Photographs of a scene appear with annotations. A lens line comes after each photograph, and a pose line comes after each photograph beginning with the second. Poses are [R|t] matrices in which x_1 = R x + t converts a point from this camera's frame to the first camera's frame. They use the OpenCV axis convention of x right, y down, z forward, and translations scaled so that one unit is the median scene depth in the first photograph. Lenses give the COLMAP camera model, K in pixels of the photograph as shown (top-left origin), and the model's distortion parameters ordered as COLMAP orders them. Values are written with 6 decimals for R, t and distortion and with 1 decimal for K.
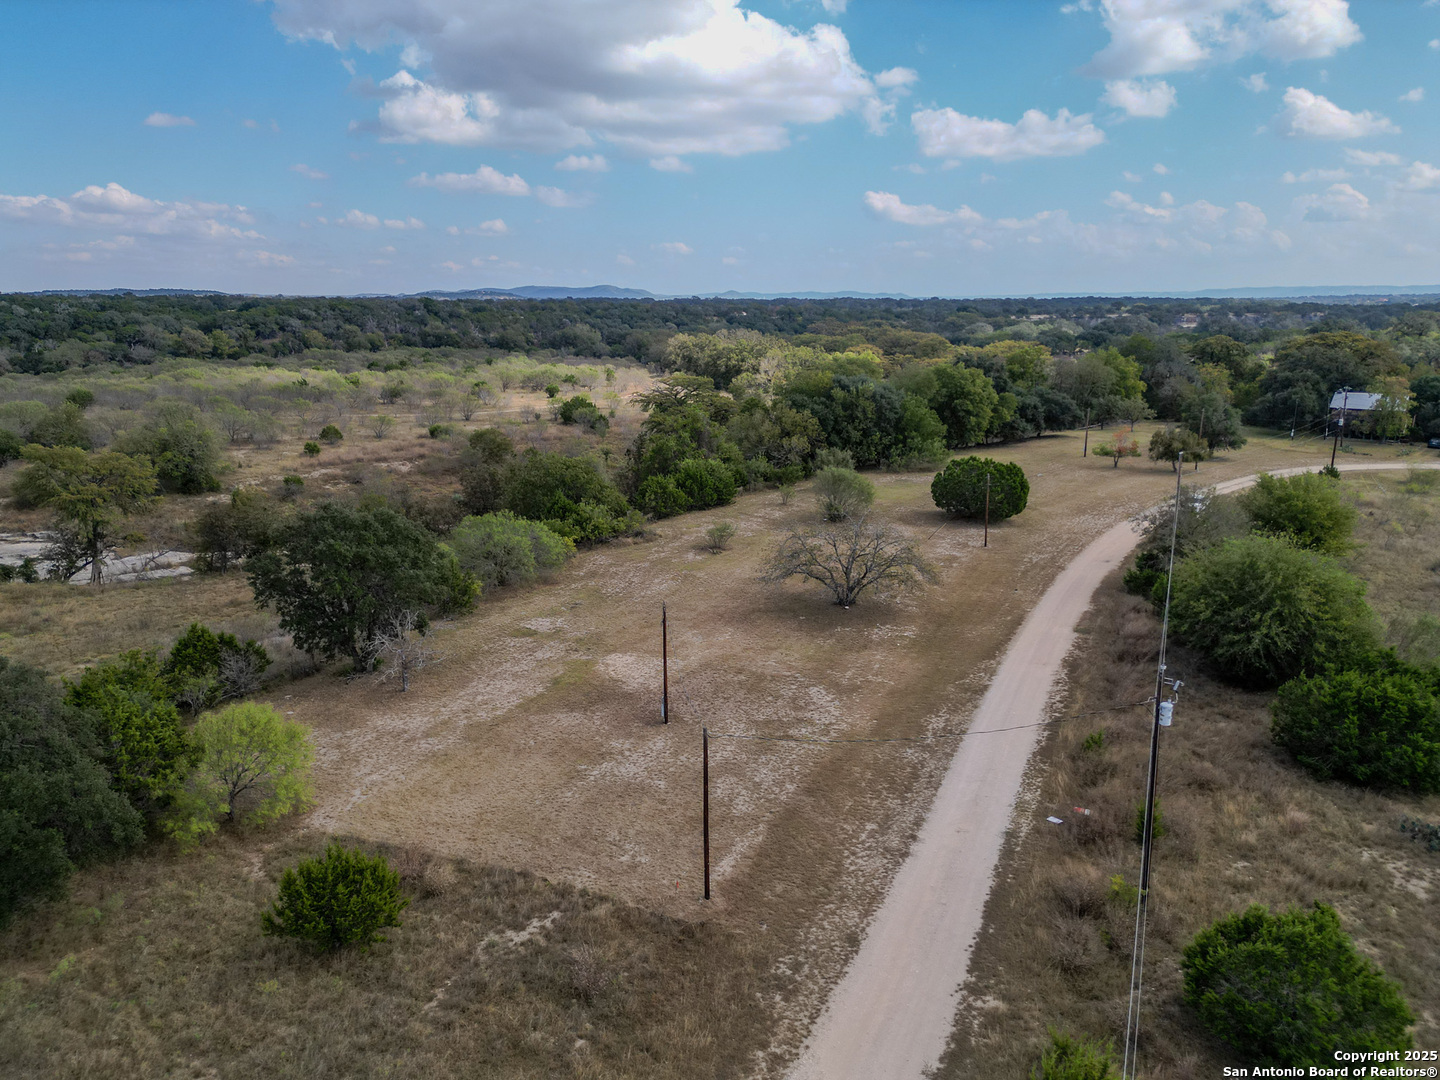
lens RADIAL K [[1011.0, 0, 720.0], [0, 1011.0, 540.0], [0, 0, 1]] dist [0.070786, -0.074737]
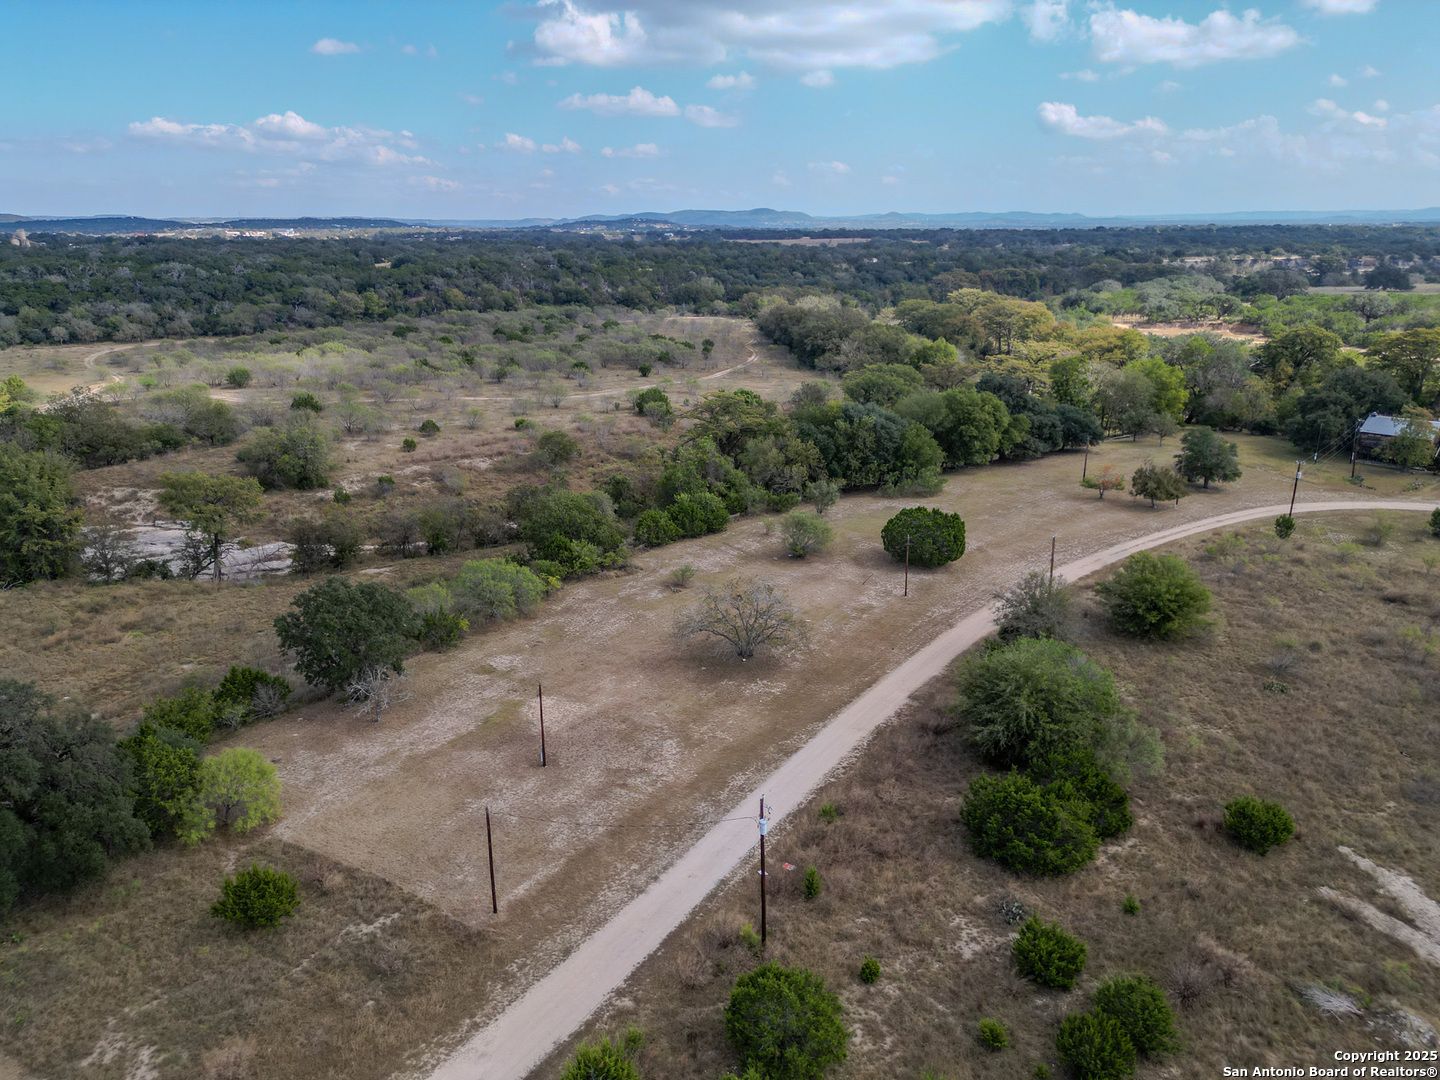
lens RADIAL K [[1011.0, 0, 720.0], [0, 1011.0, 540.0], [0, 0, 1]] dist [0.070786, -0.074737]
pose [[0.988553, 0.041757, -0.144977, 0.152184], [-0.031314, 0.996797, 0.073583, -0.095893], [0.147585, -0.068200, 0.986695, -0.122906]]
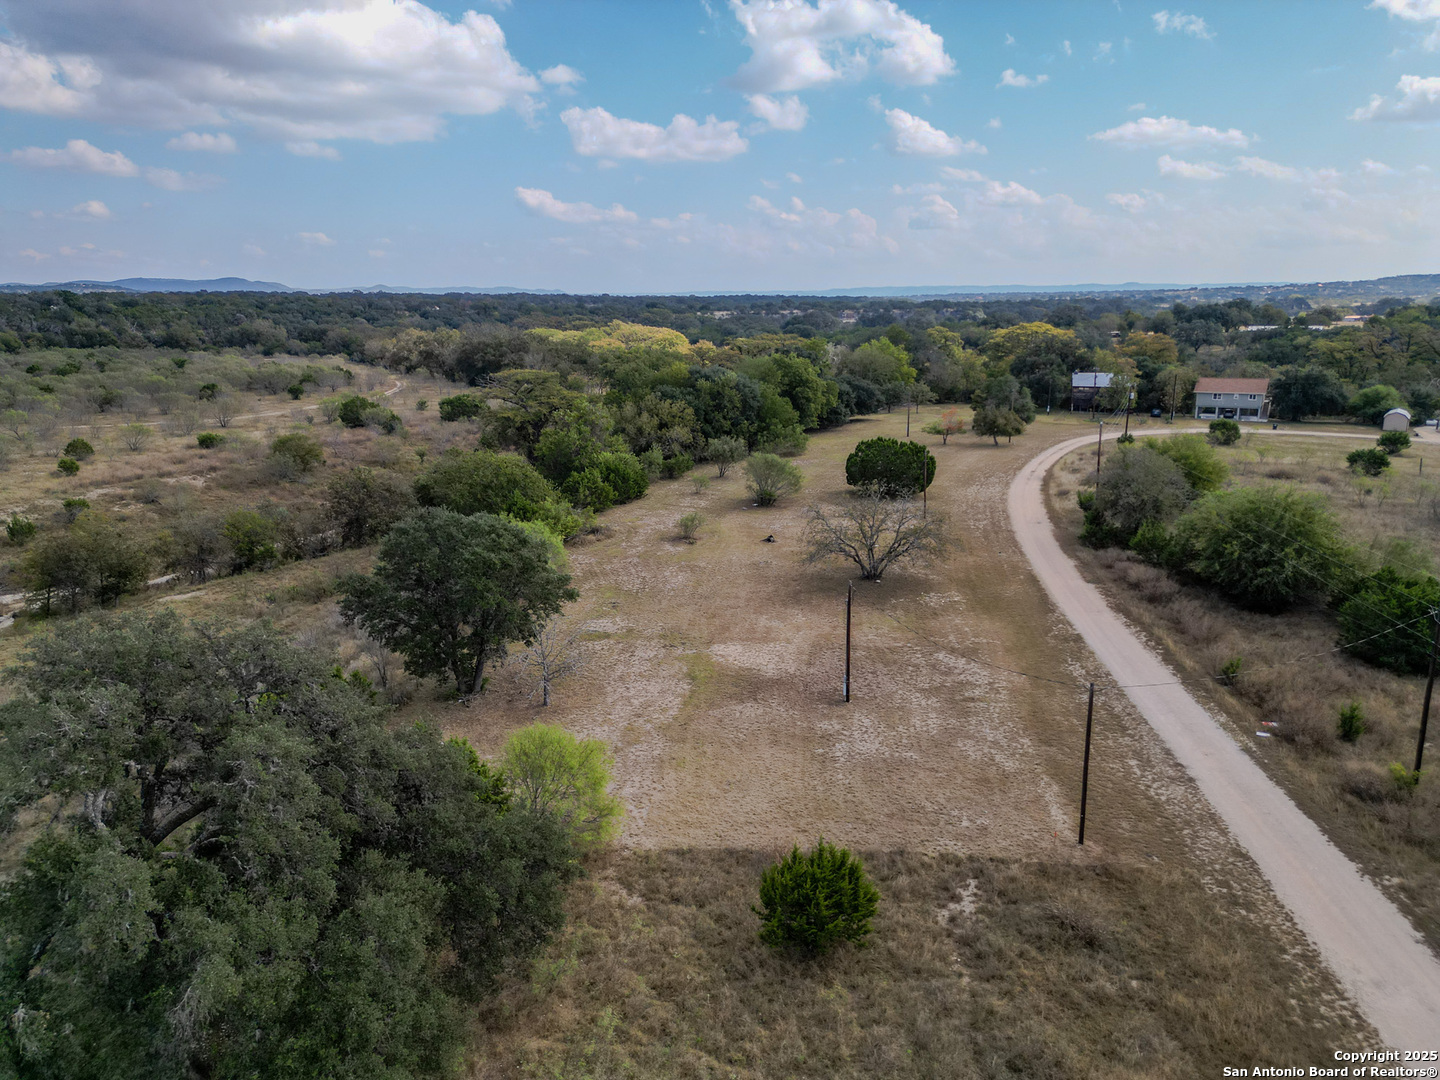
lens RADIAL K [[1015.0, 0, 718.6], [0, 1015.0, 524.6], [0, 0, 1]] dist [0.074399, -0.070830]
pose [[0.947680, -0.070107, 0.311428, -0.200214], [0.073769, 0.997275, 0.000023, -0.002154], [-0.310581, 0.022952, 0.950270, 0.027486]]
